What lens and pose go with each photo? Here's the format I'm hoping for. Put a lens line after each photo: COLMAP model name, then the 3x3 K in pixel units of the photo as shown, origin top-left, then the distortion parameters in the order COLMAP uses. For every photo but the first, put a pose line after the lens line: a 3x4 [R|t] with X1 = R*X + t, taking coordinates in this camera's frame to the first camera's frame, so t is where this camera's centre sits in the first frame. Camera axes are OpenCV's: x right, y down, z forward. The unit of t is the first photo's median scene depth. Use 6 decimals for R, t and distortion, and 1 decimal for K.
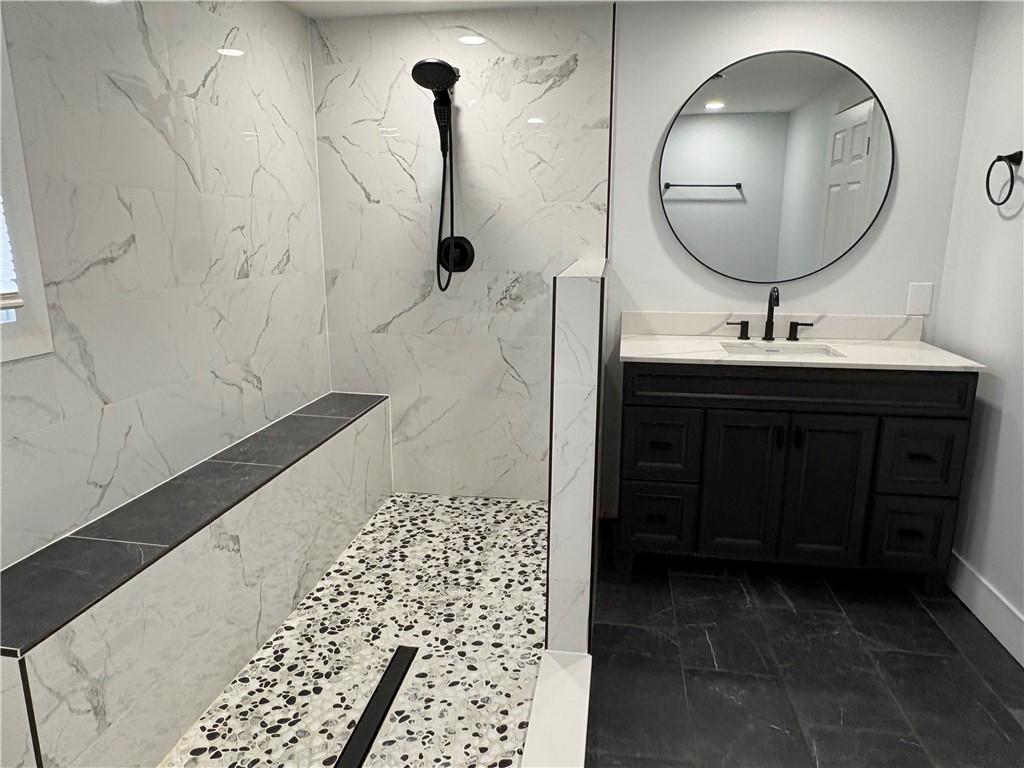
lens RADIAL K [[664.7, 0, 511.5], [0, 664.7, 379.5], [0, 0, 1]] dist [-0.010044, -0.000891]
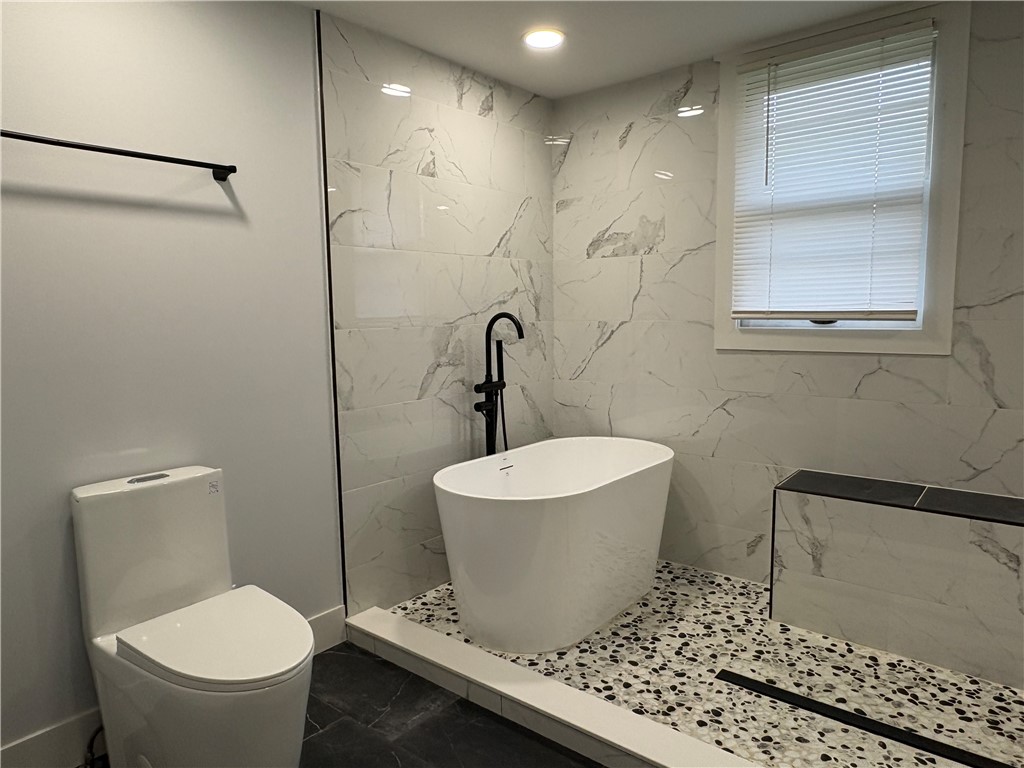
lens RADIAL K [[664.7, 0, 512.3], [0, 664.7, 386.2], [0, 0, 1]] dist [-0.010044, -0.000891]
pose [[-0.502659, 0.104337, -0.858165, 0.918212], [-0.169667, 0.961476, 0.216278, -0.116584], [0.847671, 0.254316, -0.465593, 0.827716]]
